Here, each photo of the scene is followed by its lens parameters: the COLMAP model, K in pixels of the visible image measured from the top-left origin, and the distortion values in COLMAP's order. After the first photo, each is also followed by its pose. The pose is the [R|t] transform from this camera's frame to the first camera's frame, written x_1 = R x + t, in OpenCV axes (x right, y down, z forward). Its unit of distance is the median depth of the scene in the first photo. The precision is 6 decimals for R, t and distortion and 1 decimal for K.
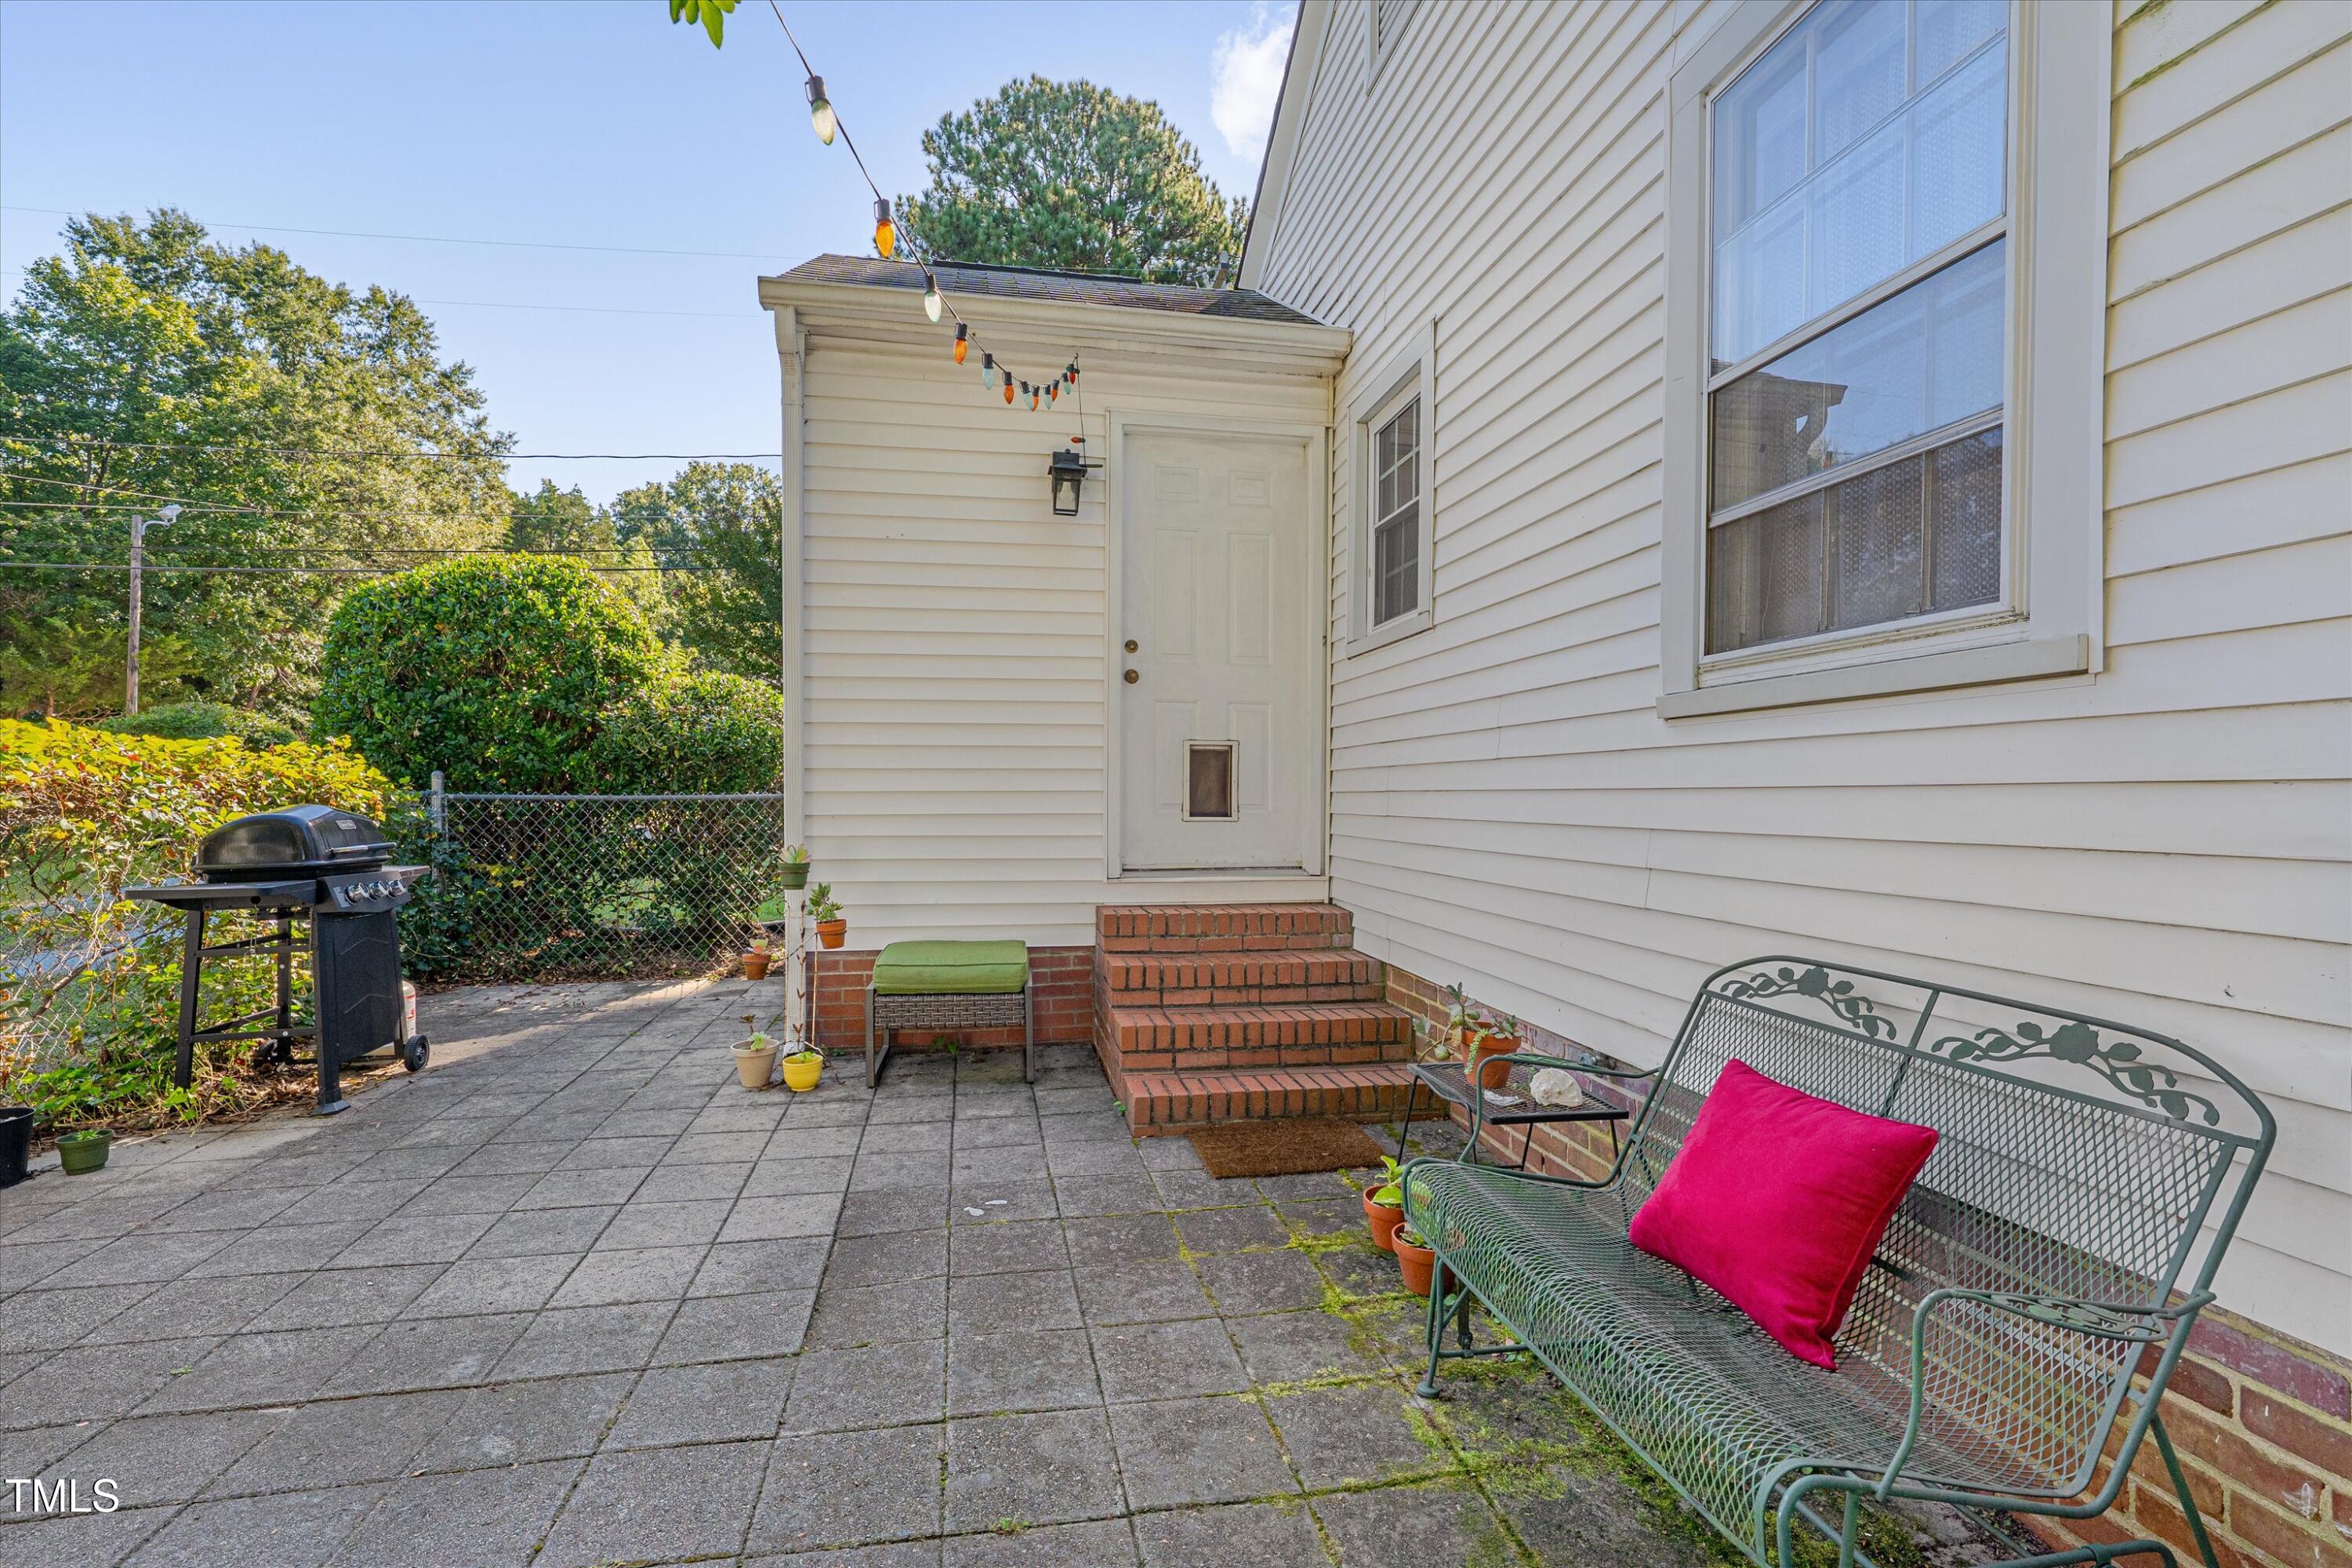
lens RADIAL K [[1065.3, 0, 1177.3], [0, 1065.3, 792.3], [0, 0, 1]] dist [0.000129, 0.000384]
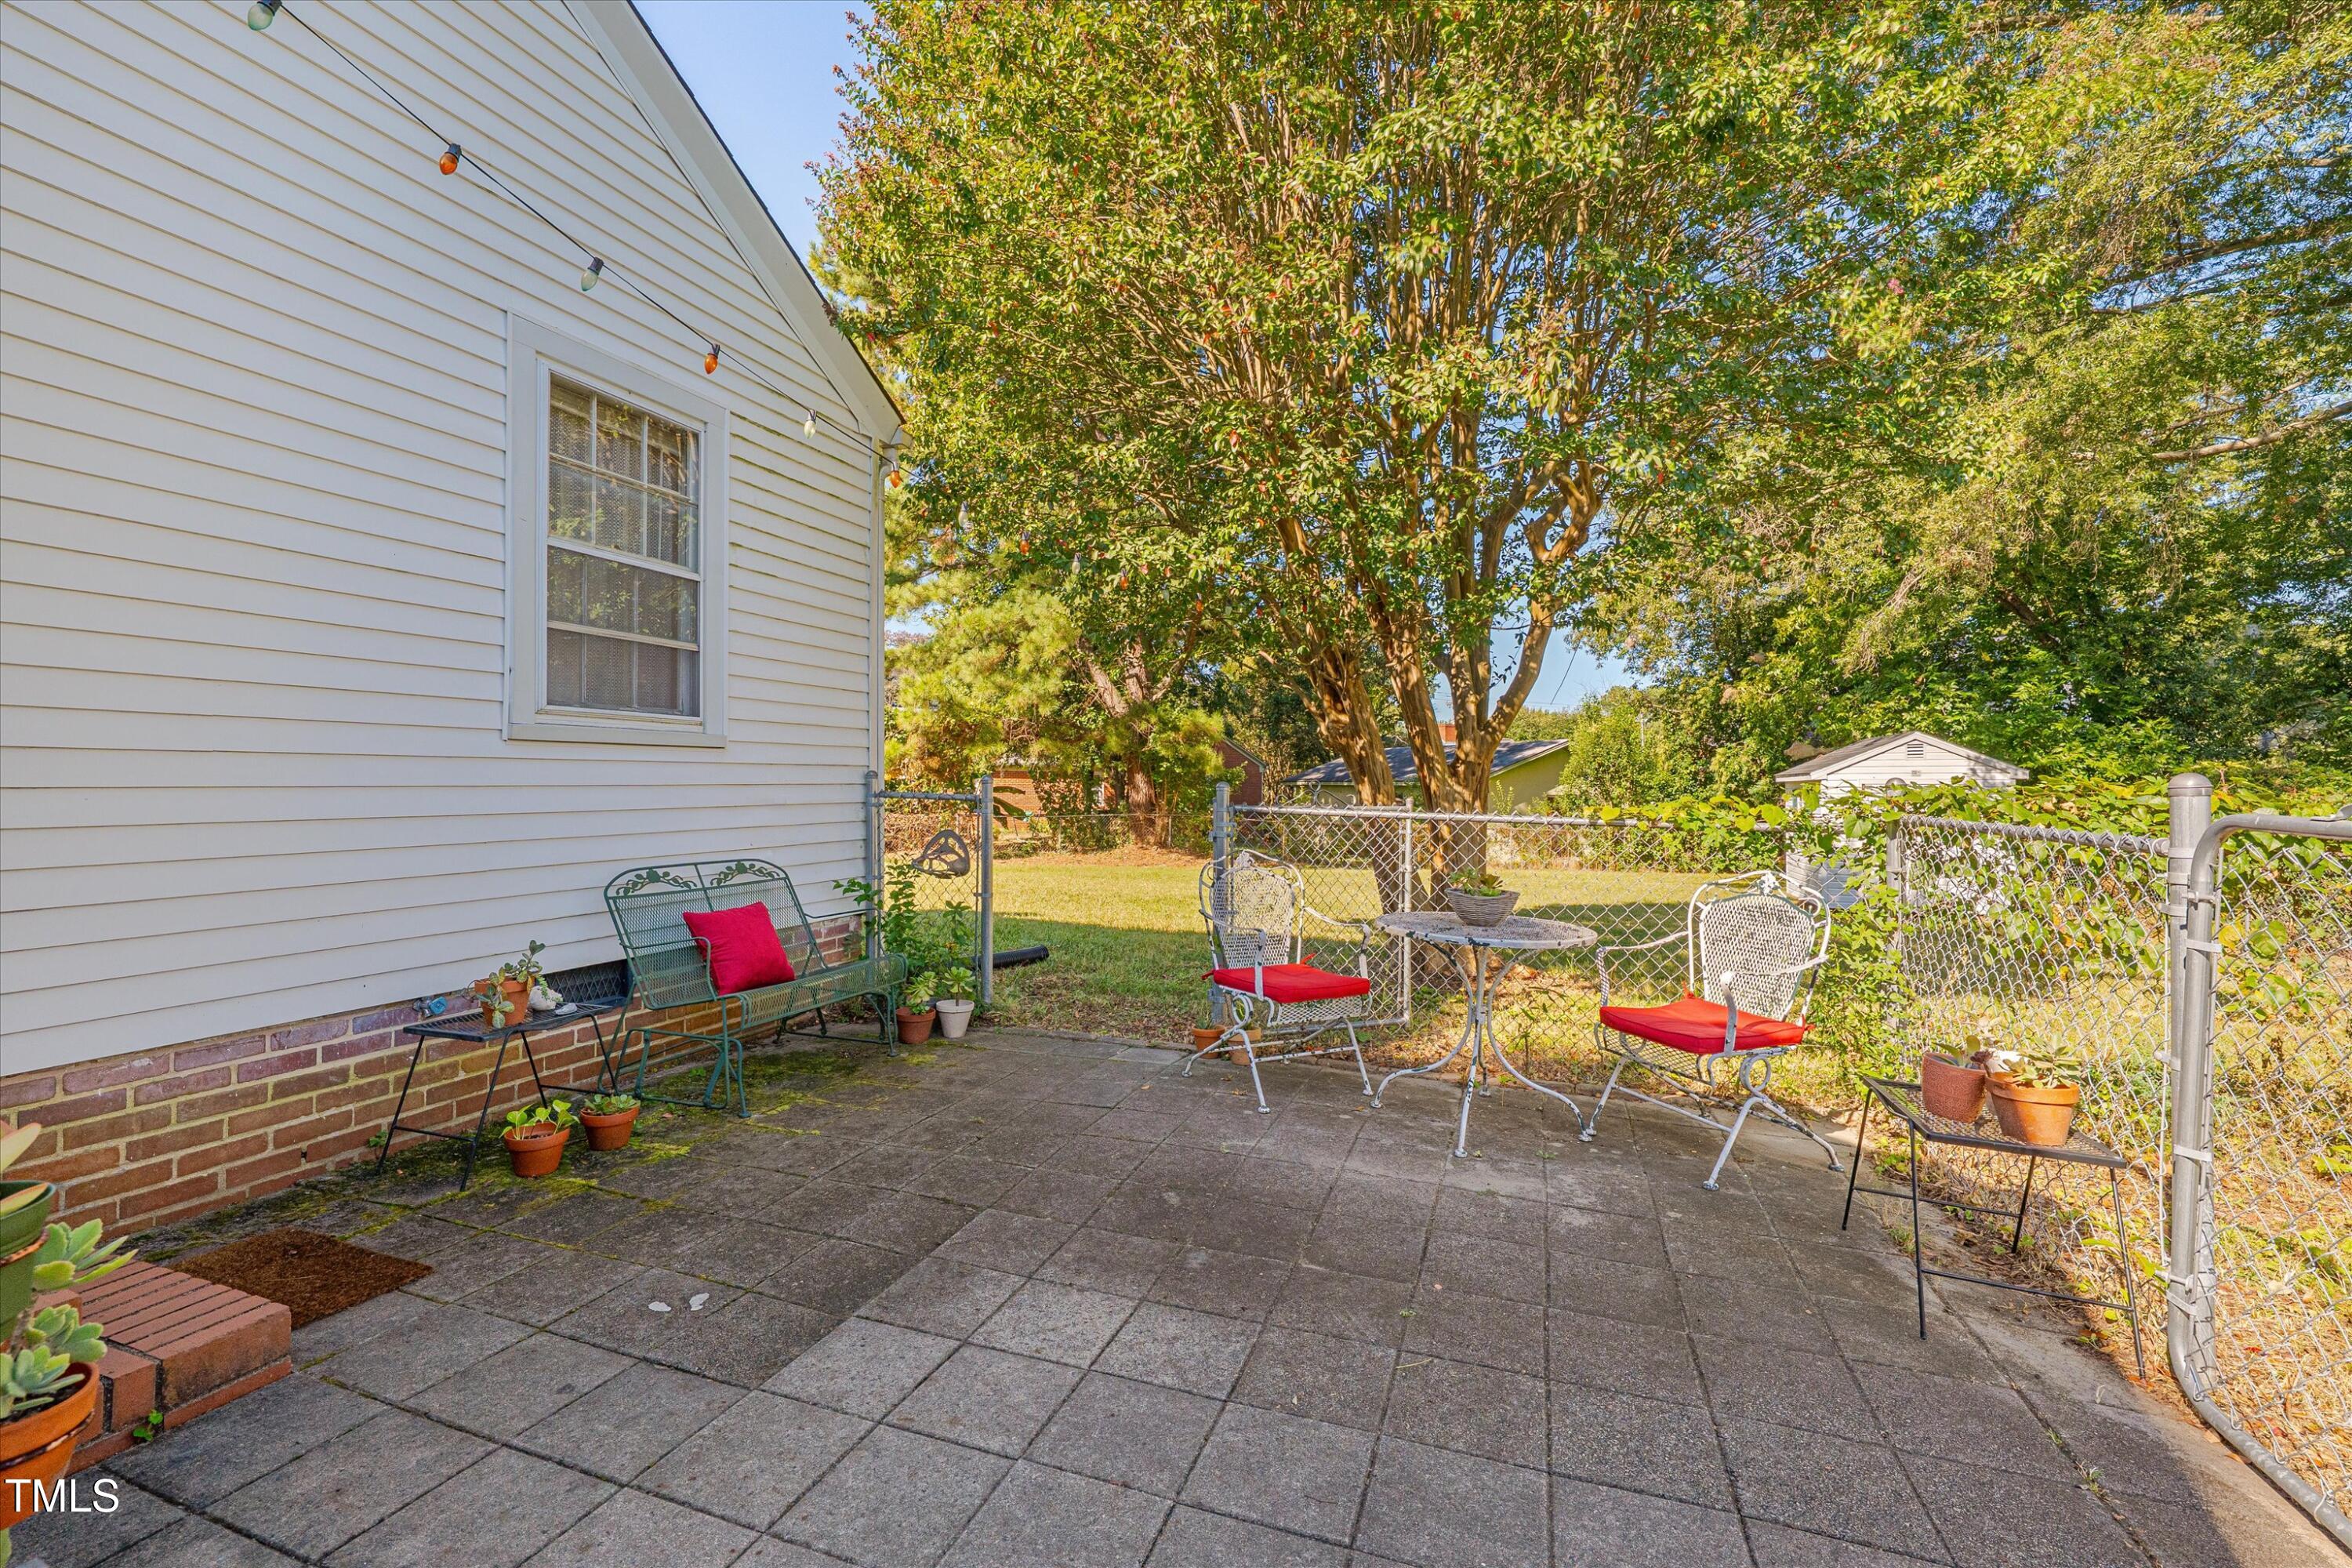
lens RADIAL K [[1065.3, 0, 1176.7], [0, 1065.3, 791.5], [0, 0, 1]] dist [0.000129, 0.000384]
pose [[-0.856559, -0.018725, 0.515709, -1.130948], [-0.014551, 0.999821, 0.012133, -0.028259], [-0.515844, 0.002889, -0.856678, 1.836546]]
